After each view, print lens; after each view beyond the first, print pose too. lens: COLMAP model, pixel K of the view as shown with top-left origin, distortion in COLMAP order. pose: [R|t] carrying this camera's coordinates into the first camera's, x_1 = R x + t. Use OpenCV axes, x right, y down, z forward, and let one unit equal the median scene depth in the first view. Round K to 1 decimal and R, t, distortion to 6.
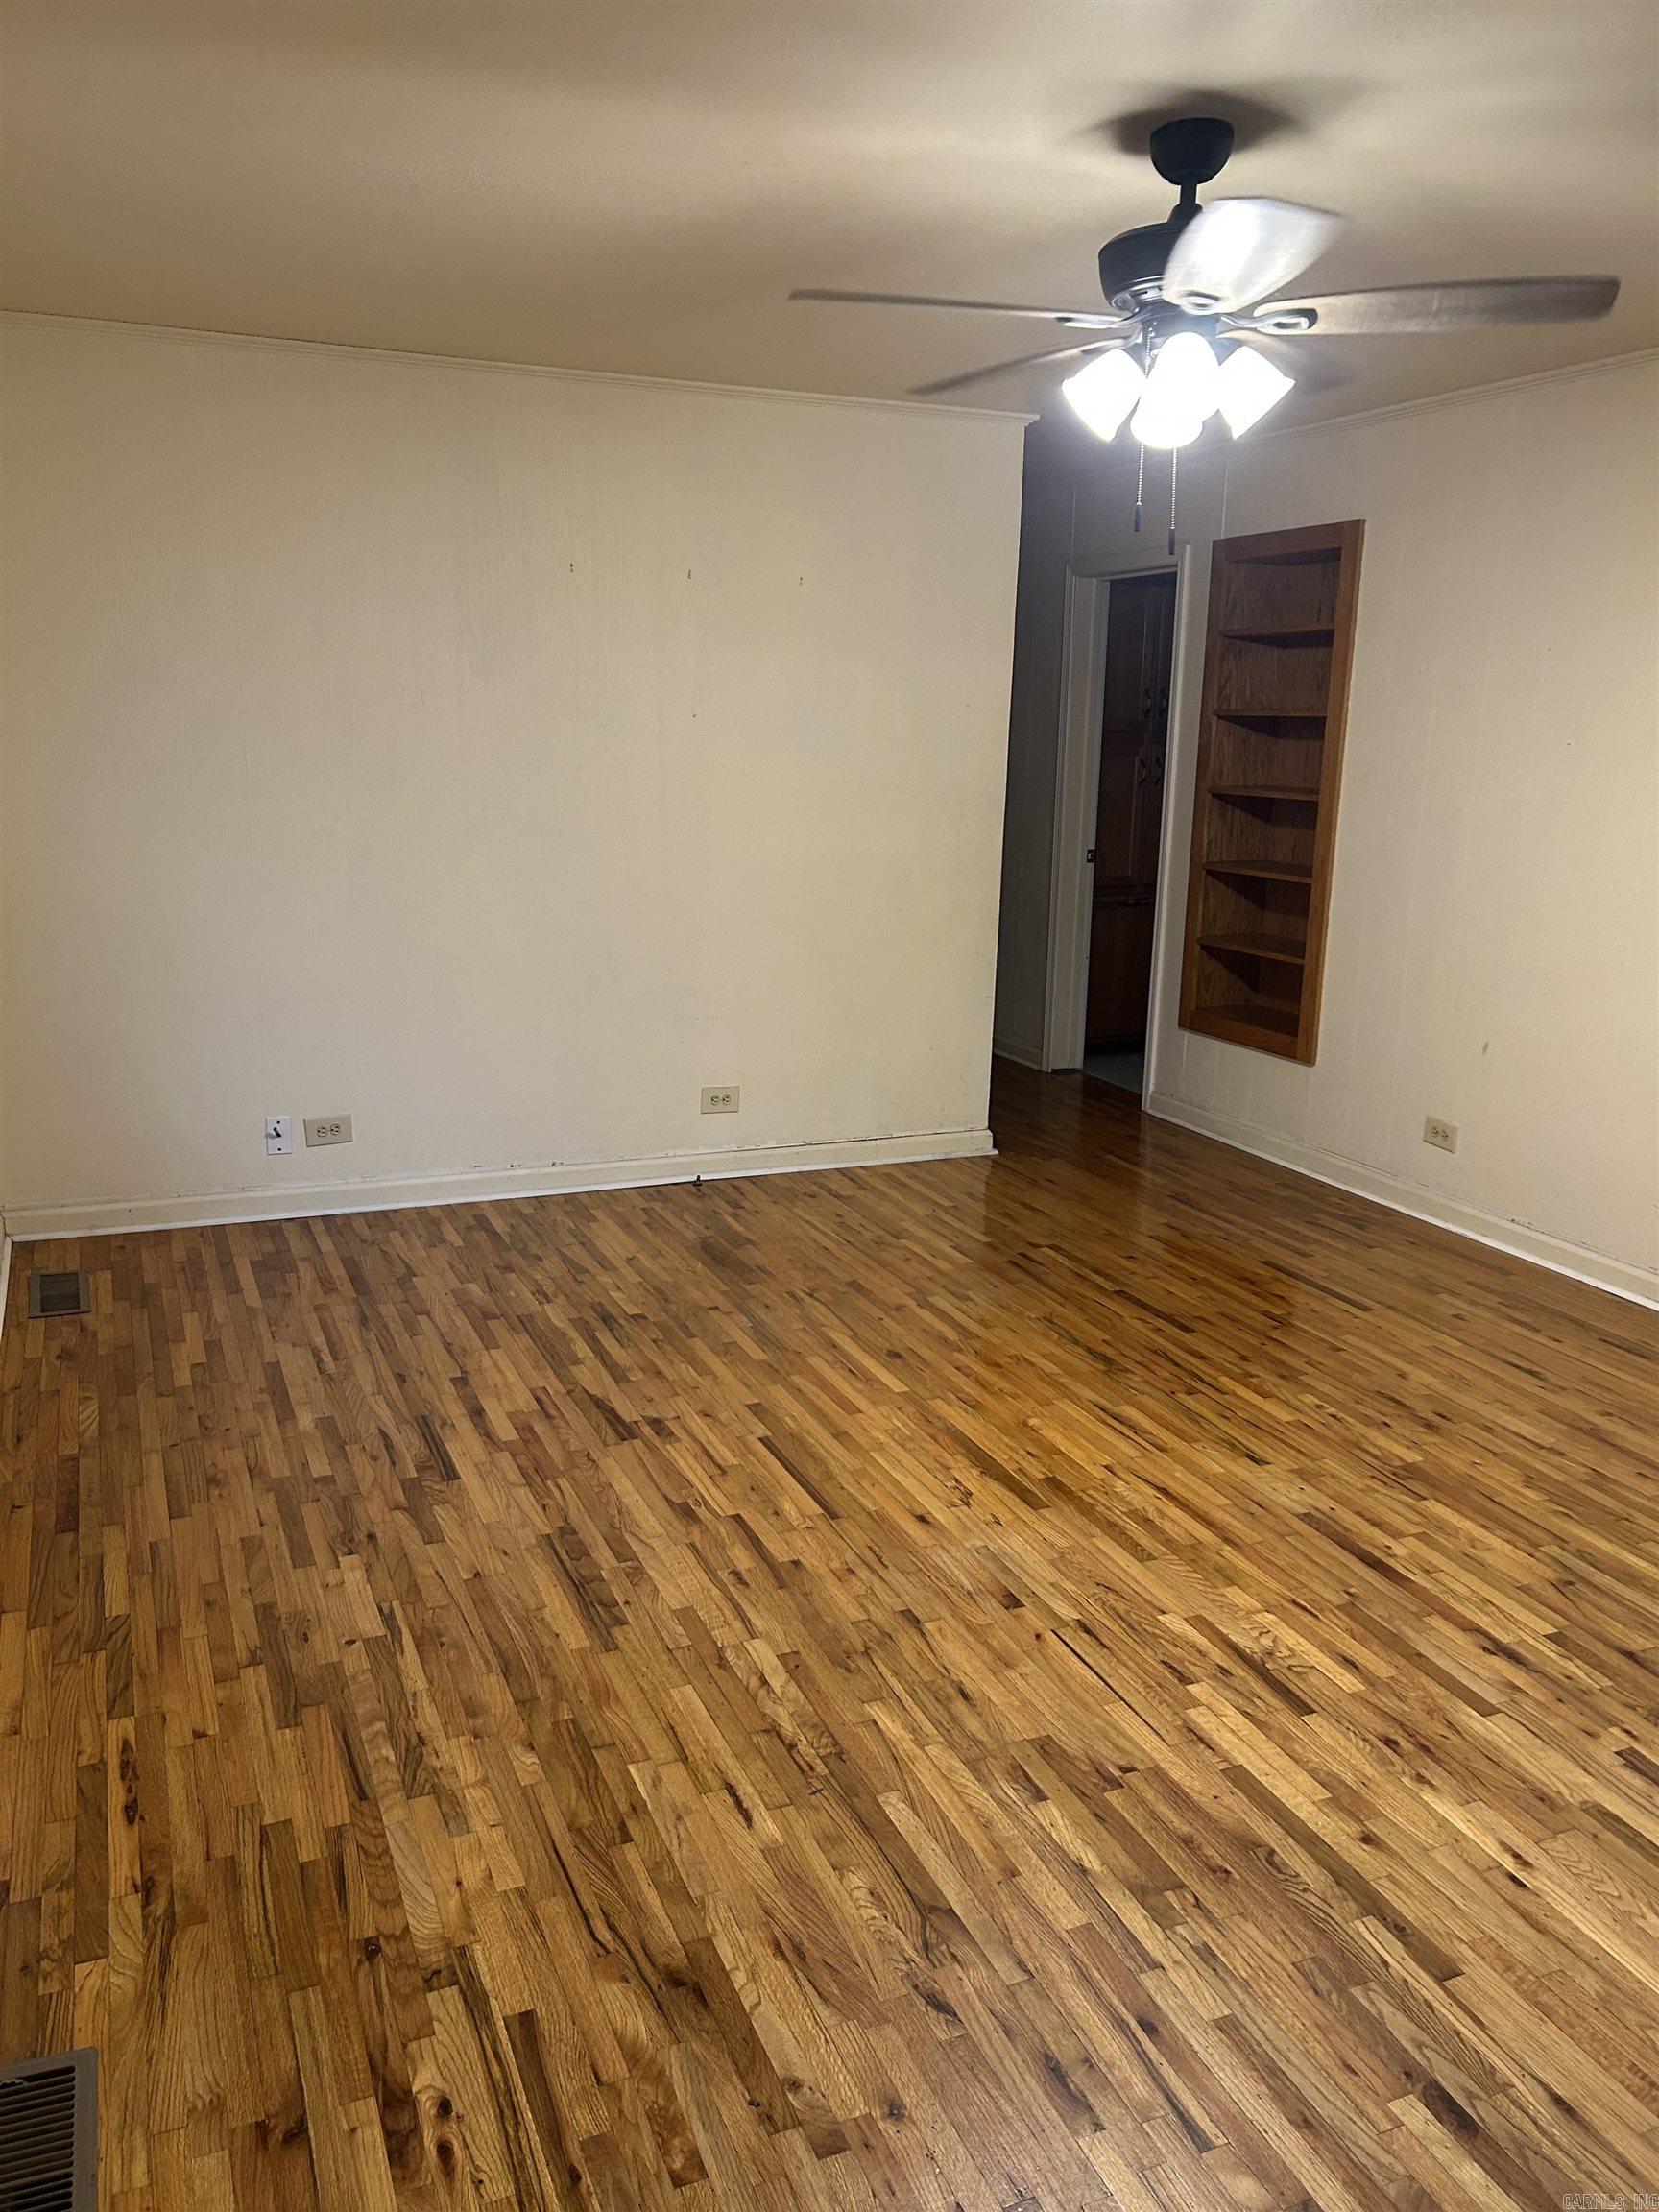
lens RADIAL K [[1694.5, 0, 829.2], [0, 1694.5, 1107.5], [0, 0, 1]] dist [0.015468, -0.005989]
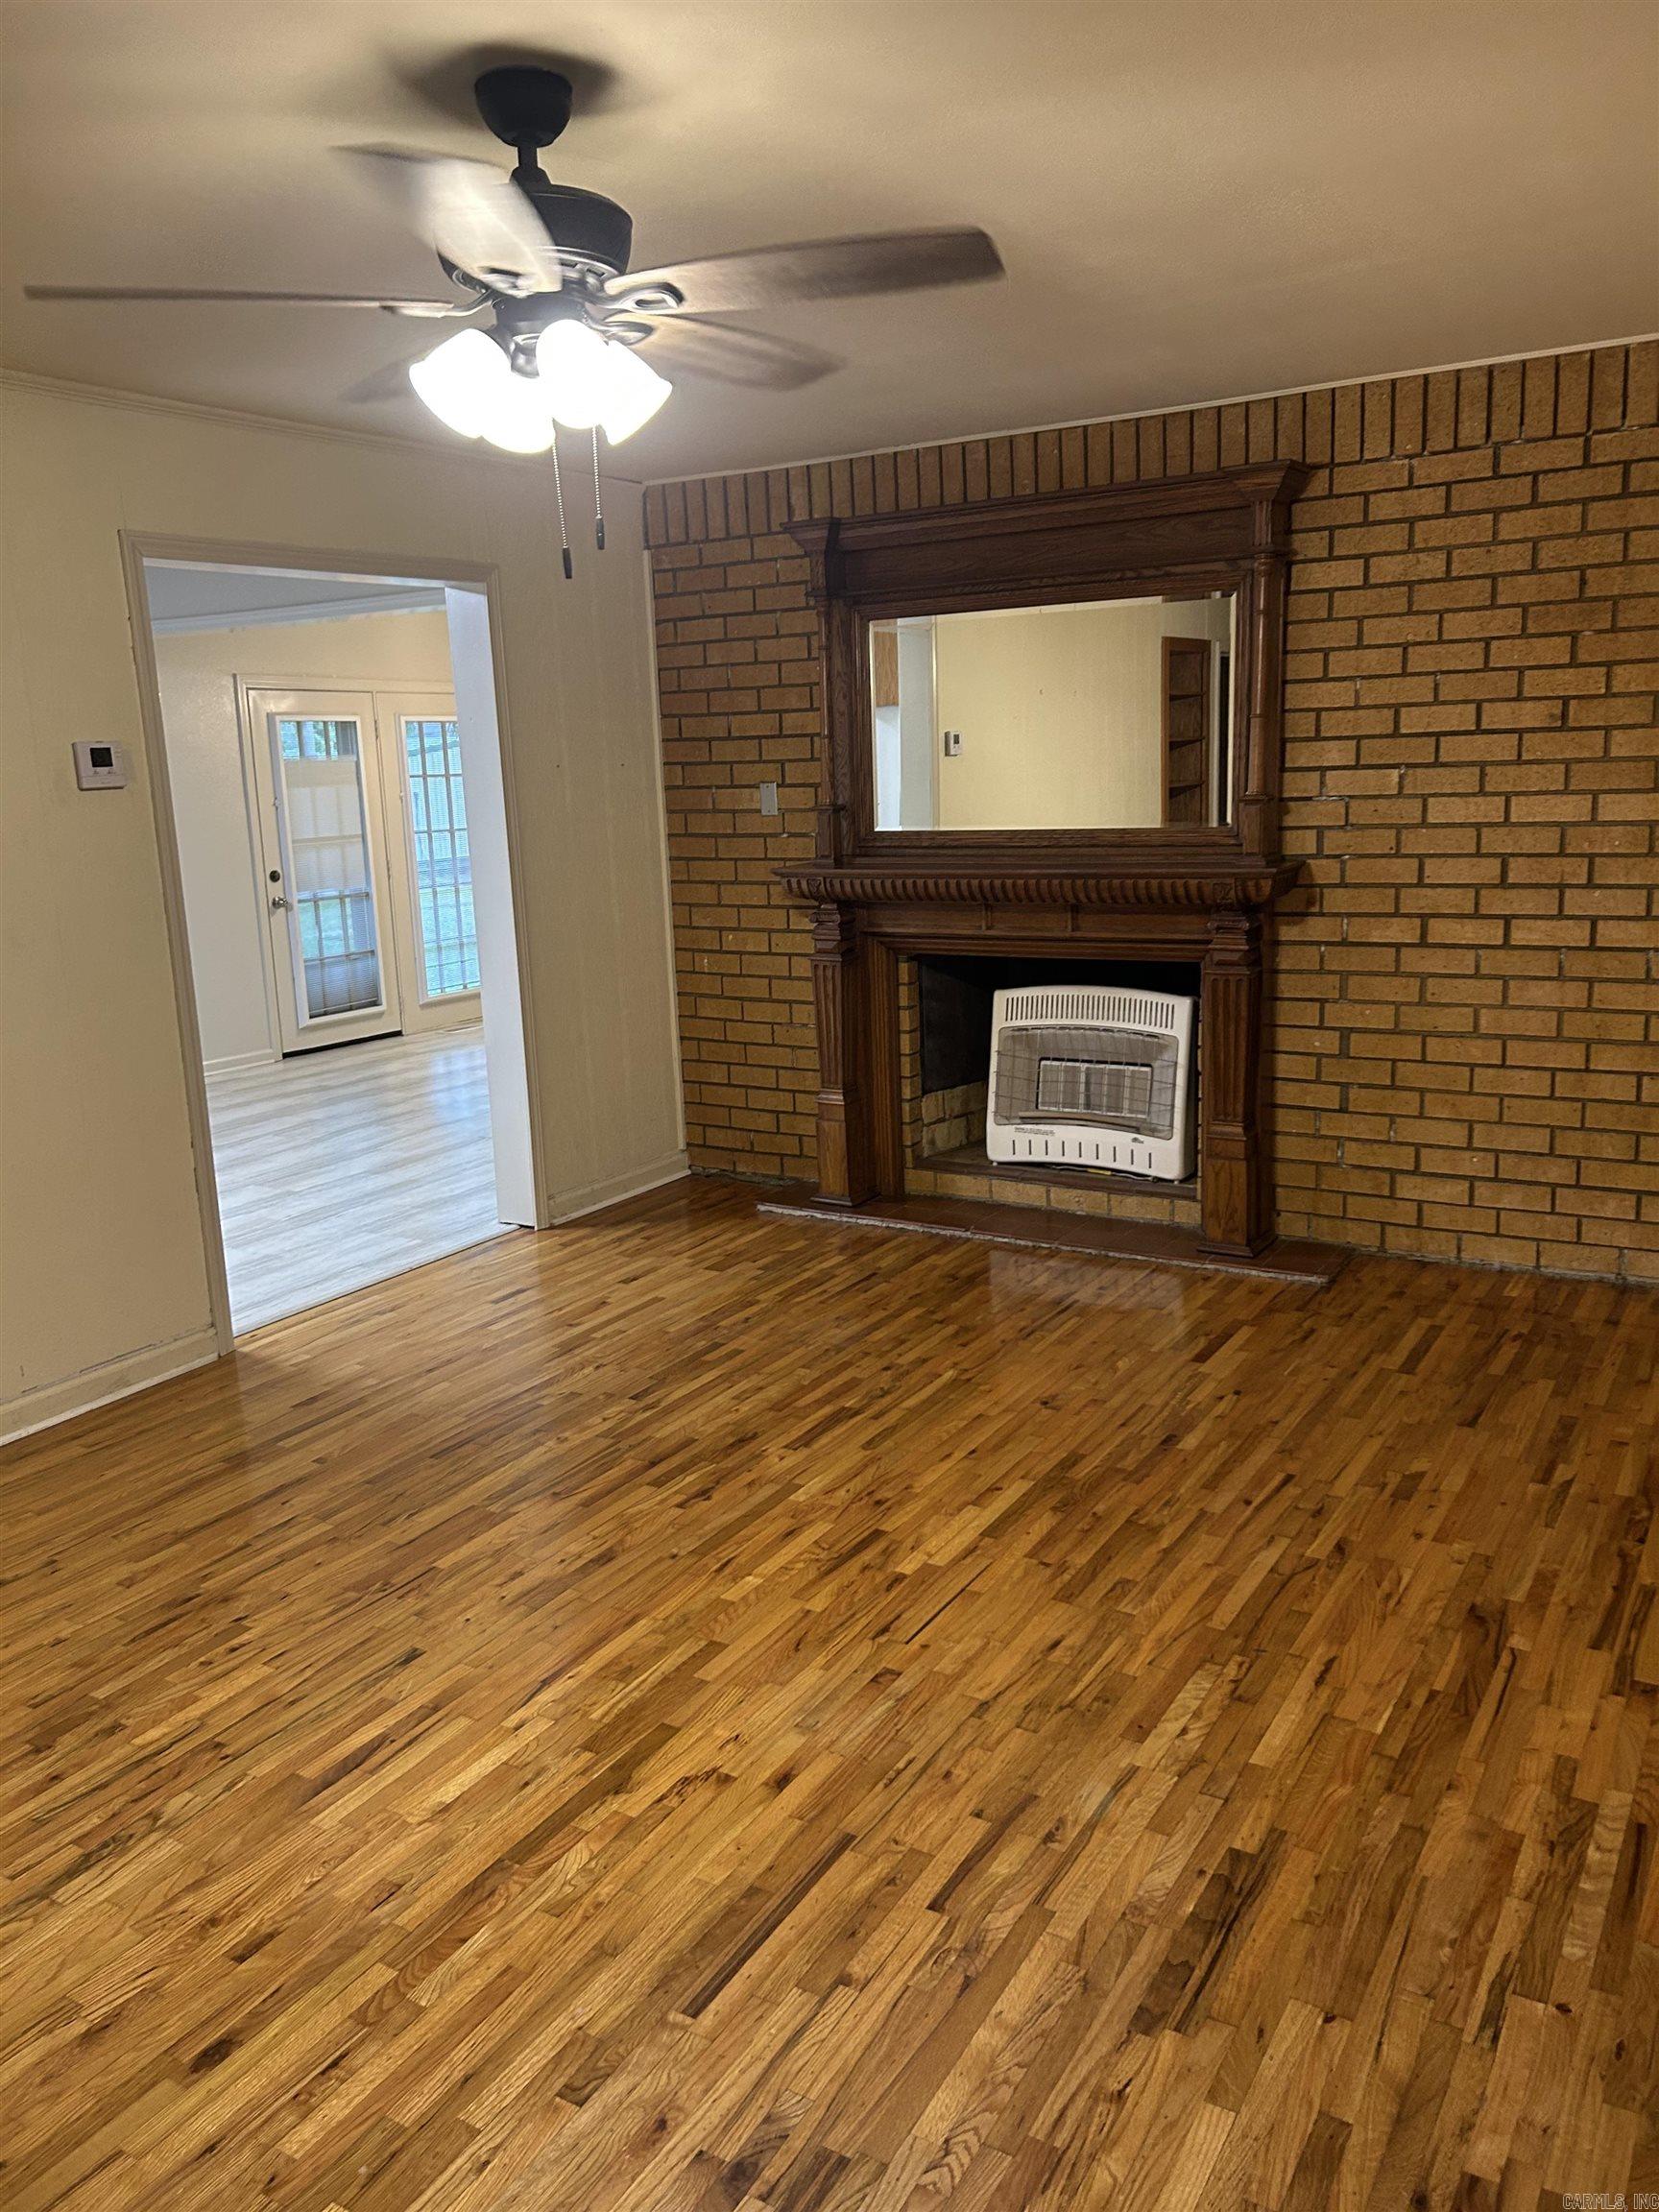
lens RADIAL K [[1694.5, 0, 829.8], [0, 1694.5, 1107.5], [0, 0, 1]] dist [0.015468, -0.005989]
pose [[-0.588260, -0.159582, 0.792770, -0.596053], [0.211623, 0.915793, 0.341377, -0.342879], [-0.780491, 0.368586, -0.504953, 1.429299]]
